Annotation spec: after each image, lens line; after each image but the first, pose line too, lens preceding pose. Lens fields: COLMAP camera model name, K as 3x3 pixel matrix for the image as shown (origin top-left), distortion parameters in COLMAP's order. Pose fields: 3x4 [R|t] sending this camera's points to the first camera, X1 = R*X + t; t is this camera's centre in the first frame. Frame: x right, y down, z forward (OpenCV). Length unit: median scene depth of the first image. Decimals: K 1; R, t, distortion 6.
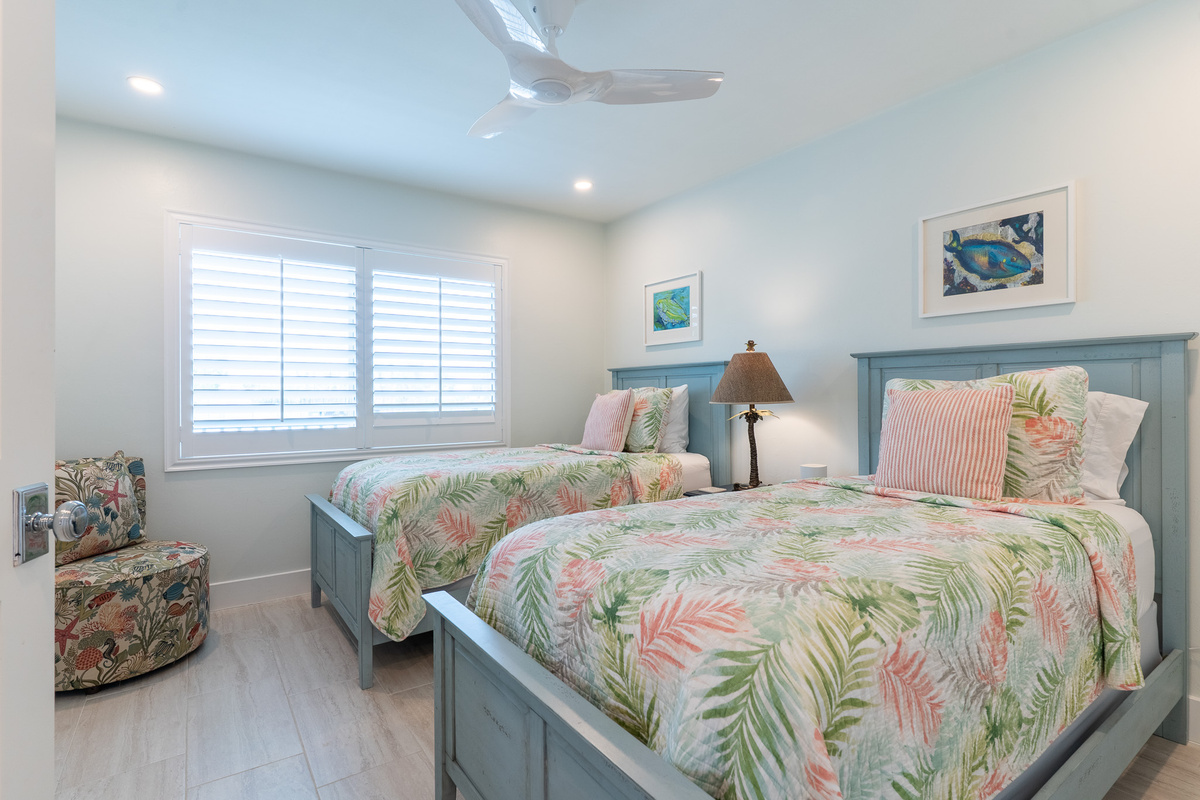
lens RADIAL K [[578.4, 0, 592.3], [0, 578.4, 396.4], [0, 0, 1]] dist [0.004939, -0.000864]
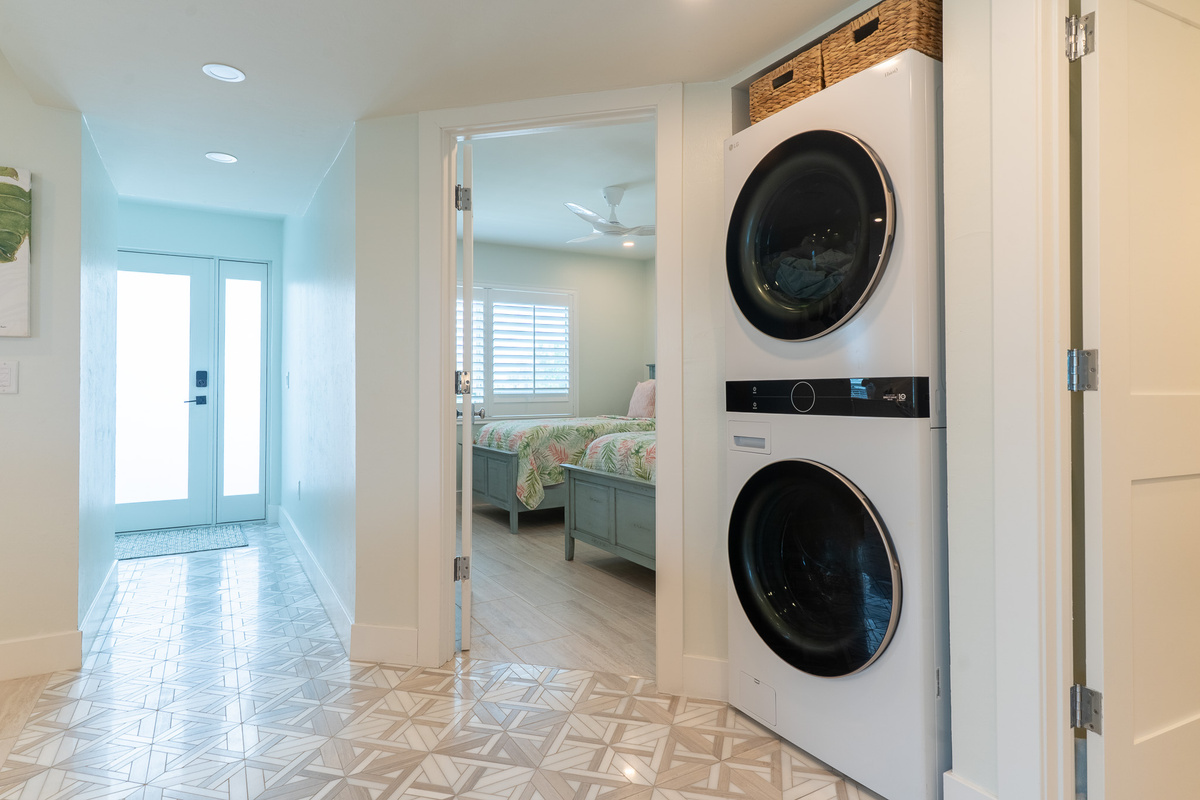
lens RADIAL K [[636.6, 0, 601.3], [0, 636.6, 388.3], [0, 0, 1]] dist [-0.000343, 0.001870]
pose [[0.998209, -0.000105, -0.059824, 0.017836], [-0.000060, 0.999996, -0.002759, 0.024358], [0.059824, 0.002758, 0.998205, -0.933156]]
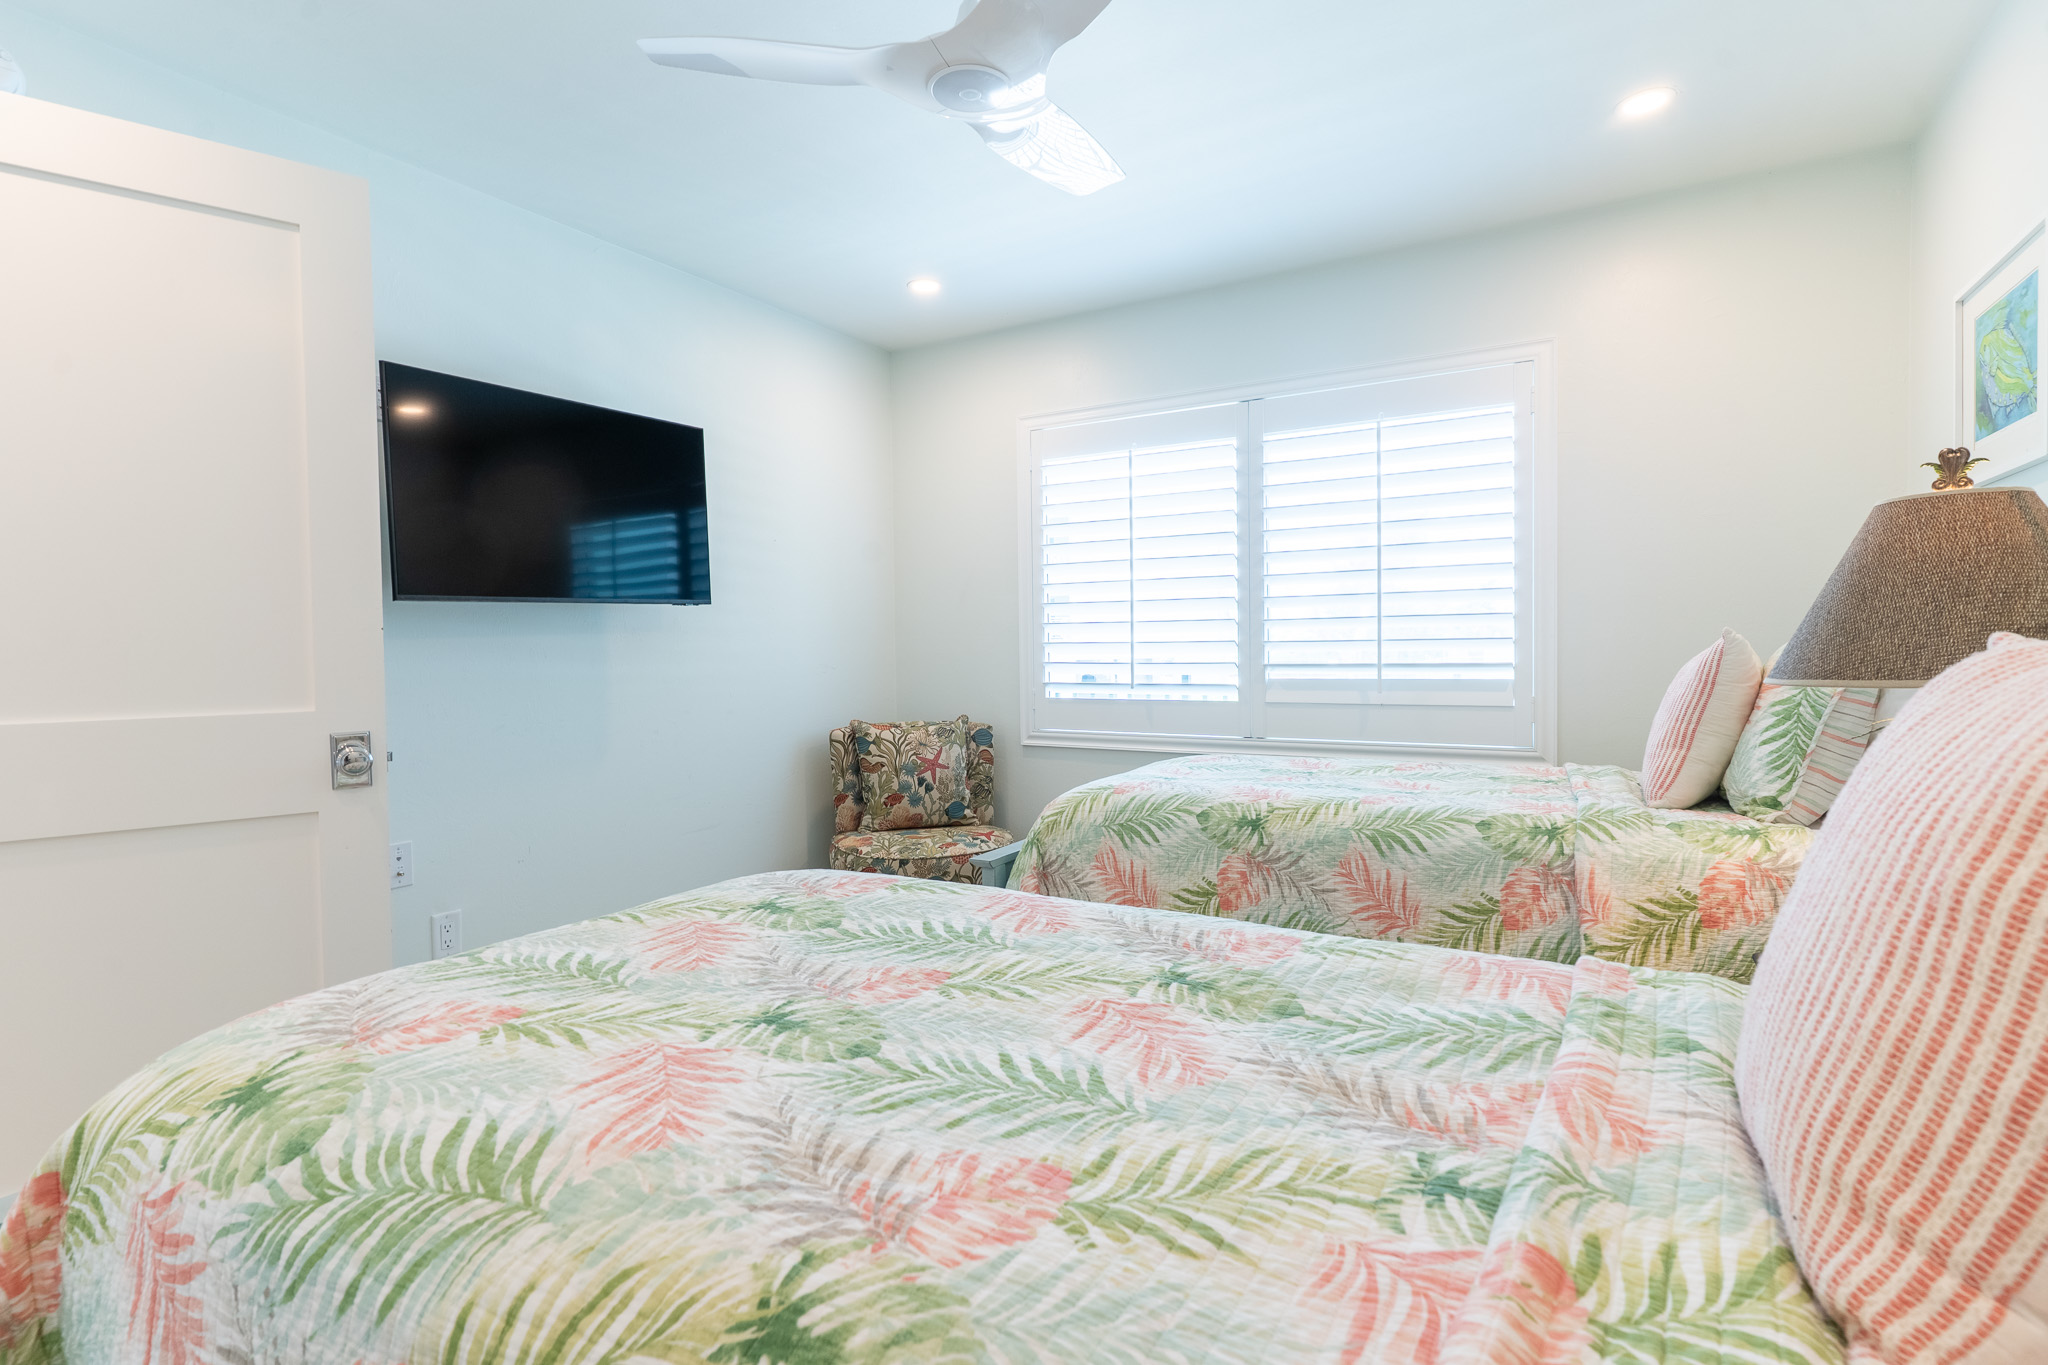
lens RADIAL K [[987.1, 0, 1013.6], [0, 987.1, 670.0], [0, 0, 1]] dist [0.004939, -0.000864]
pose [[0.431519, 0.020108, -0.901880, 0.564610], [0.006808, 0.999650, 0.025545, -0.010283], [0.902078, -0.017163, 0.431231, 0.459018]]
